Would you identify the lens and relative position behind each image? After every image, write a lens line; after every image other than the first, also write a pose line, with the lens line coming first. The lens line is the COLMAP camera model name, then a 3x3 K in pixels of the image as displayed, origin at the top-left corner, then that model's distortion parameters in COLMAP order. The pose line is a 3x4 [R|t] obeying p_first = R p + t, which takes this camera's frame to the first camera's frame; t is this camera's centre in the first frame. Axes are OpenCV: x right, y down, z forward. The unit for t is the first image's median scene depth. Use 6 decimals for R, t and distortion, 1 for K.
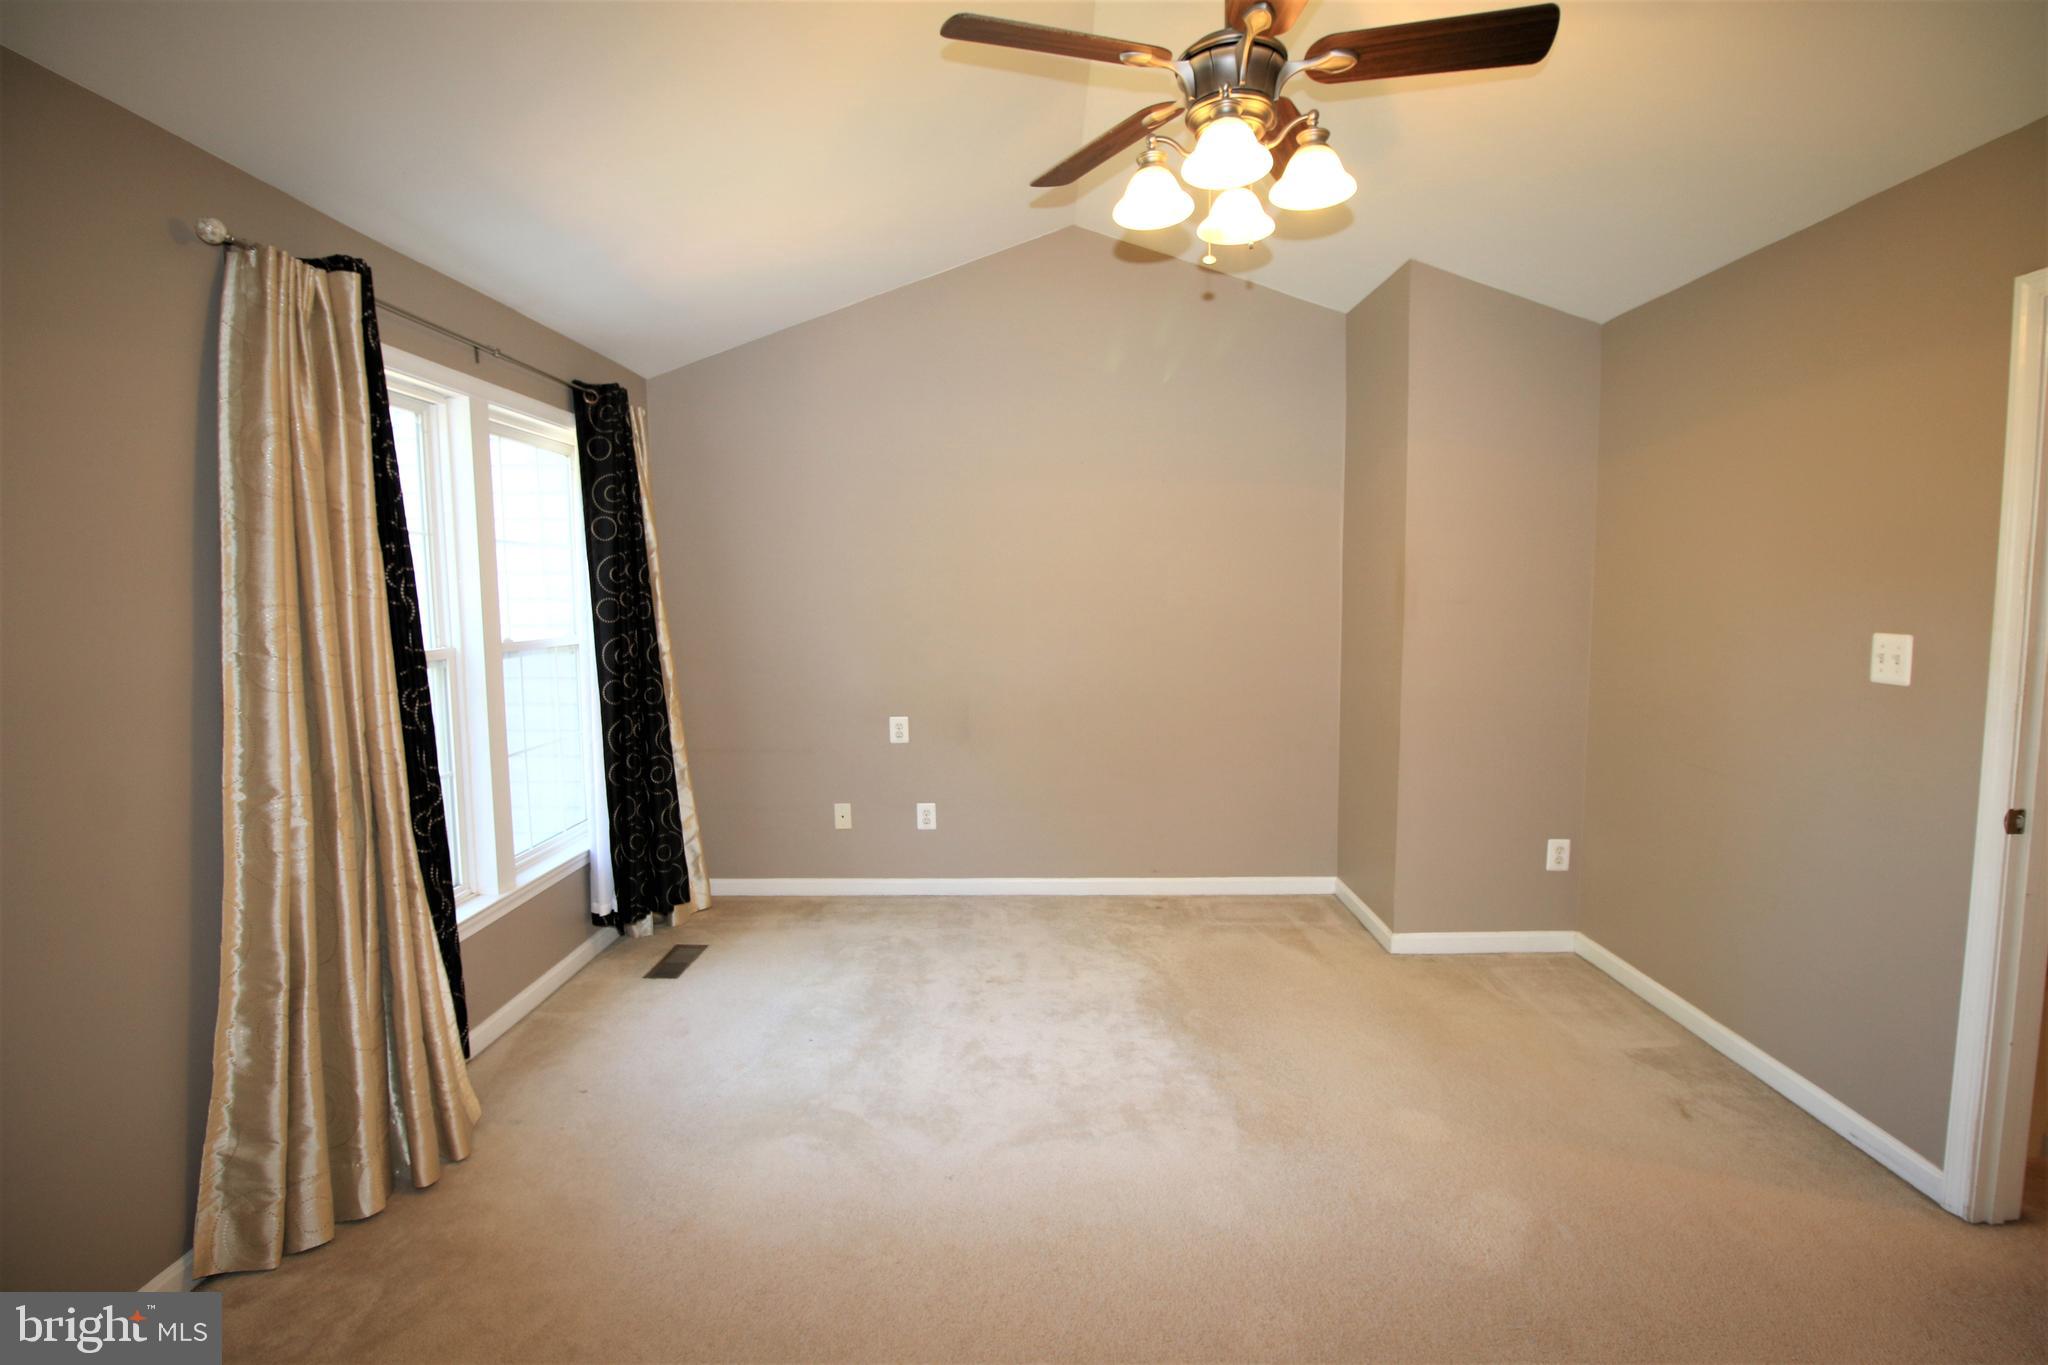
lens RADIAL K [[949.2, 0, 1032.4], [0, 949.2, 661.5], [0, 0, 1]] dist [0.001390, -0.014510]
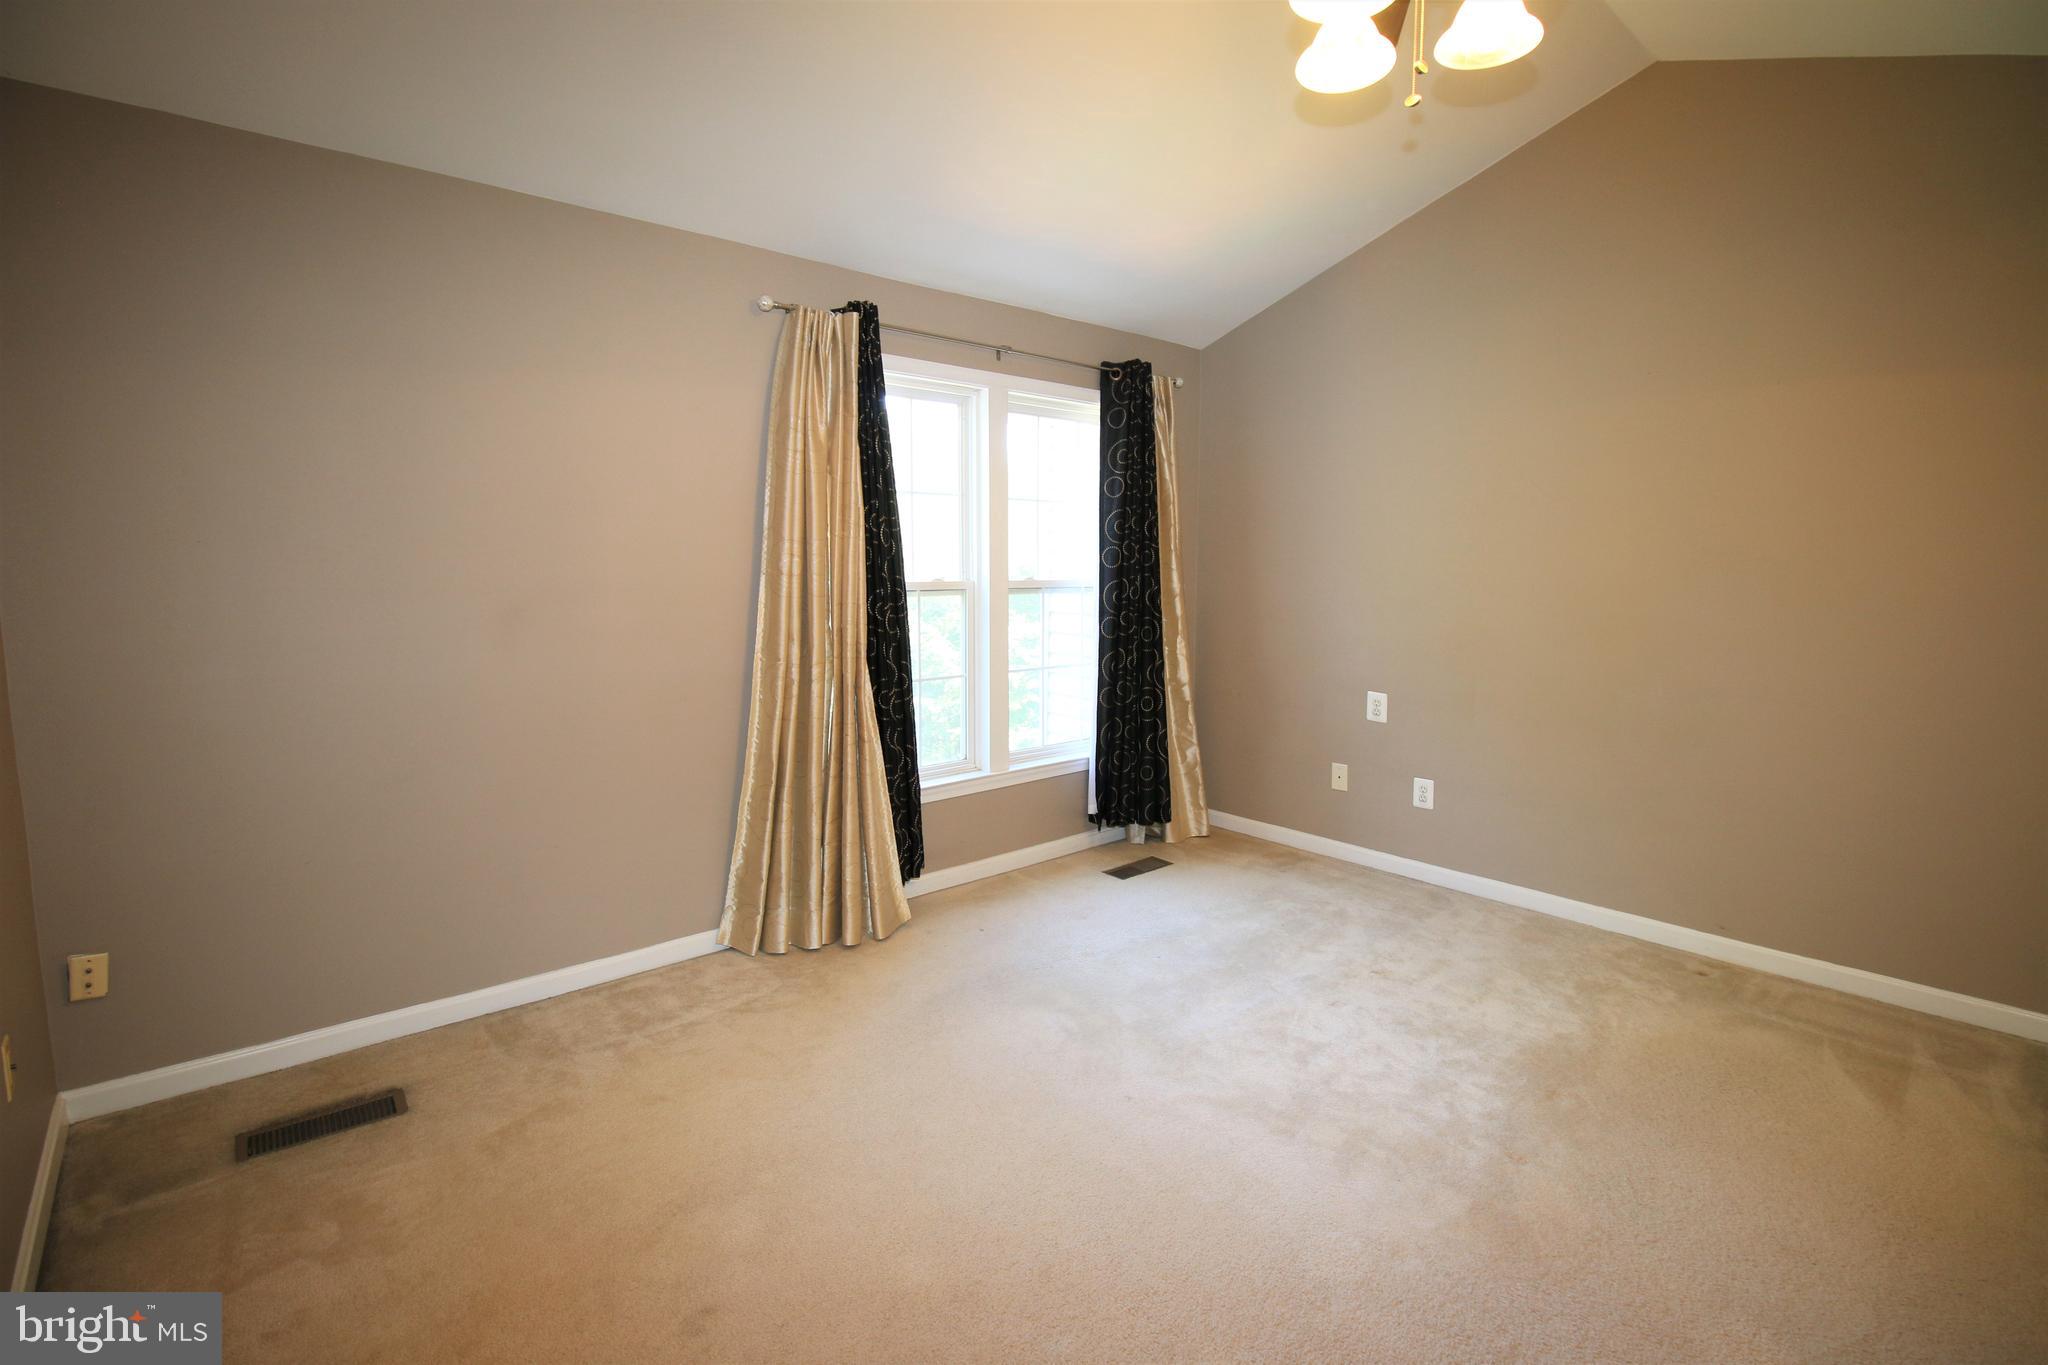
lens RADIAL K [[949.2, 0, 1032.4], [0, 949.2, 661.5], [0, 0, 1]] dist [0.001390, -0.014510]
pose [[0.656683, 0.083912, -0.749484, 0.373312], [-0.063389, 0.996415, 0.056018, 0.014647], [0.751498, 0.010723, 0.659648, 0.155221]]
